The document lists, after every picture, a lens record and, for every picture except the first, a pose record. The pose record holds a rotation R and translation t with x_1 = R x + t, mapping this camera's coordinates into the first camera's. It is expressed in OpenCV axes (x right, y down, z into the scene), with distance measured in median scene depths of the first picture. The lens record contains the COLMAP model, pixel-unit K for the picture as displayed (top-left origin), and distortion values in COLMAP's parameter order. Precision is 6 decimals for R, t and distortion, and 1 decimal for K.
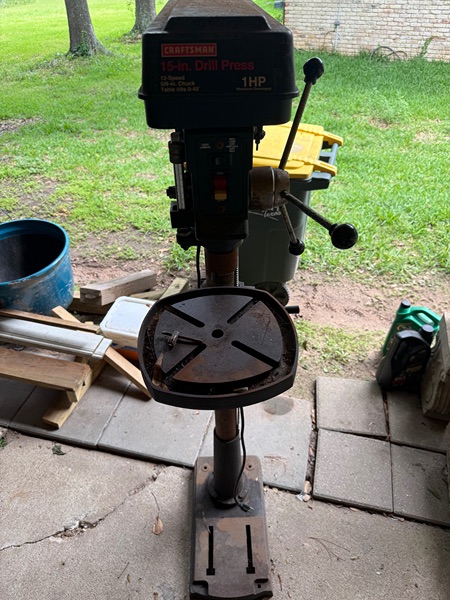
lens RADIAL K [[417.6, 0, 224.0], [0, 417.6, 319.5], [0, 0, 1]] dist [0.080971, -0.118161]
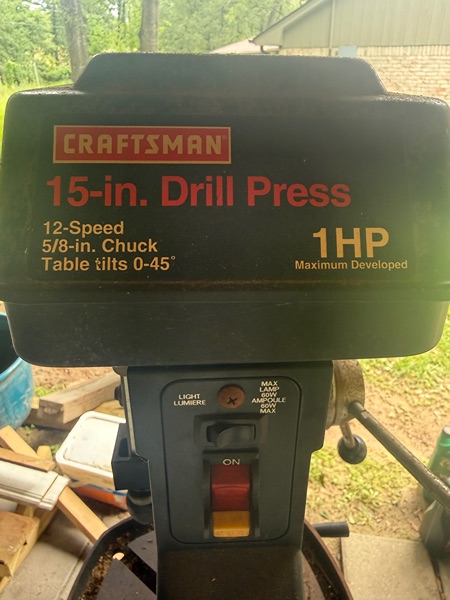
lens RADIAL K [[424.4, 0, 225.0], [0, 424.4, 300.0], [0, 0, 1]] dist [0.001792, 0.004008]
pose [[0.999694, 0.016116, 0.018755, -0.006411], [-0.012129, 0.980522, -0.196033, -0.113633], [-0.021549, 0.195745, 0.980418, 0.175057]]
